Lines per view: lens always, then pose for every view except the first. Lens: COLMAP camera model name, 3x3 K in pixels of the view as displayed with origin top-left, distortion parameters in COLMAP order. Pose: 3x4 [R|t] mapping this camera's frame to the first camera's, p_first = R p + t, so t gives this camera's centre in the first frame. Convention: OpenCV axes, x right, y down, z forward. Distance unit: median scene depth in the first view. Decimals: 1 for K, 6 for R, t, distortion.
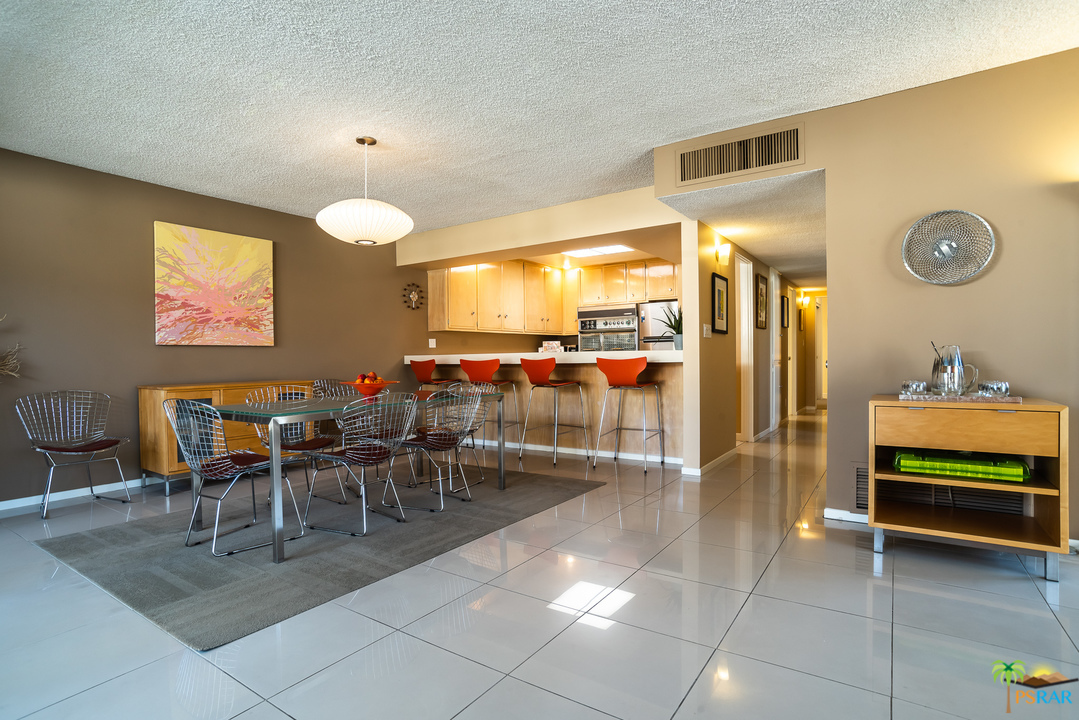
lens RADIAL K [[545.3, 0, 528.0], [0, 545.3, 371.6], [0, 0, 1]] dist [-0.027686, 0.001157]
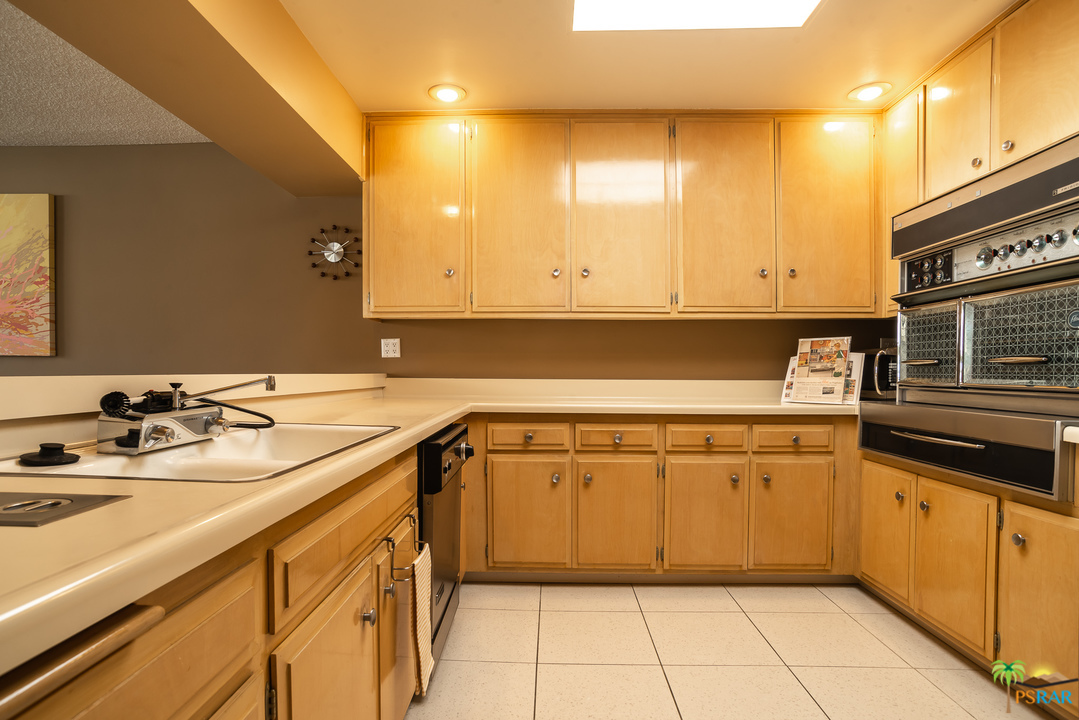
lens RADIAL K [[545.3, 0, 528.0], [0, 545.3, 371.6], [0, 0, 1]] dist [-0.027686, 0.001157]
pose [[0.540614, 0.020121, -0.841030, 0.387584], [-0.034218, 0.999413, 0.001915, -0.051296], [0.840575, 0.027743, 0.540985, 1.175328]]
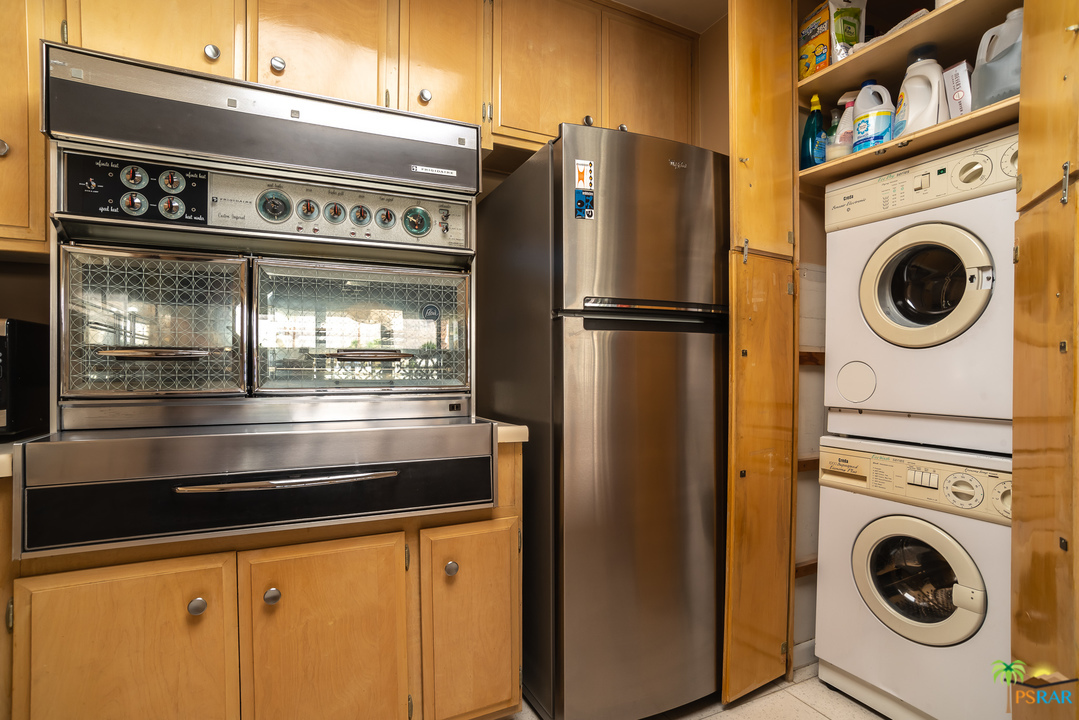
lens RADIAL K [[569.0, 0, 536.8], [0, 569.0, 369.2], [0, 0, 1]] dist [-0.096129, 0.068226]
pose [[0.481531, 0.012598, 0.876338, 0.053767], [0.015655, 0.999614, -0.022972, -0.054031], [-0.876289, 0.024781, 0.481148, 1.416807]]
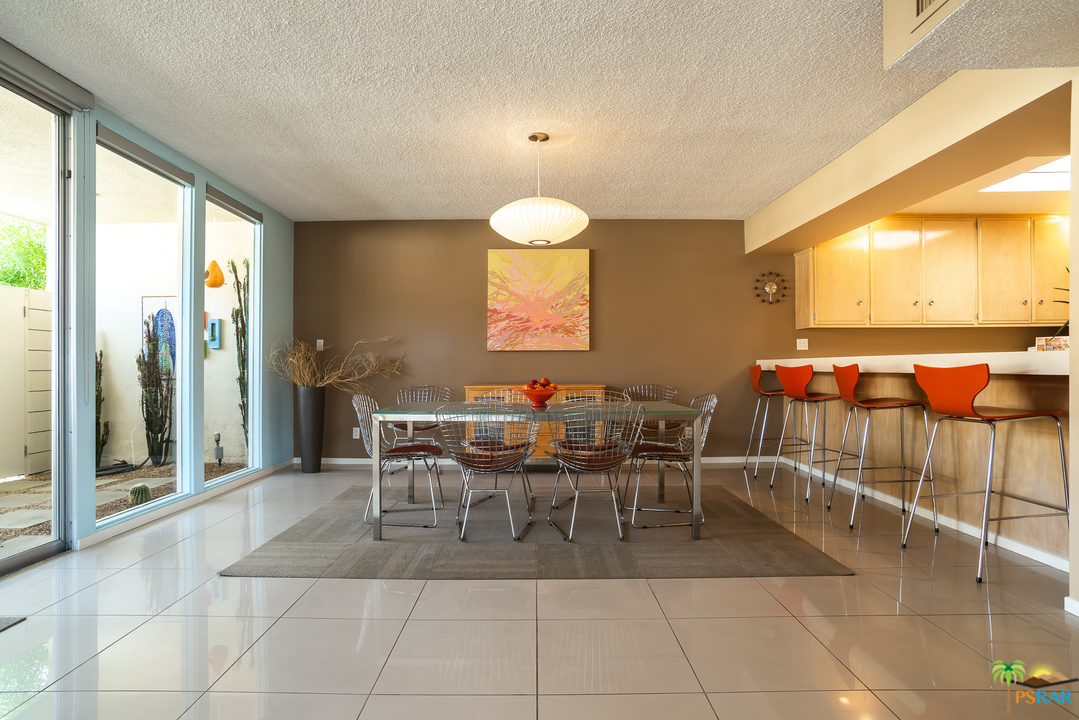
lens RADIAL K [[569.0, 0, 536.8], [0, 569.0, 369.2], [0, 0, 1]] dist [-0.096129, 0.068226]
pose [[0.576648, 0.014686, -0.816861, 0.369903], [-0.023919, 0.999713, 0.001088, -0.010495], [0.816643, 0.018911, 0.576834, 0.305090]]
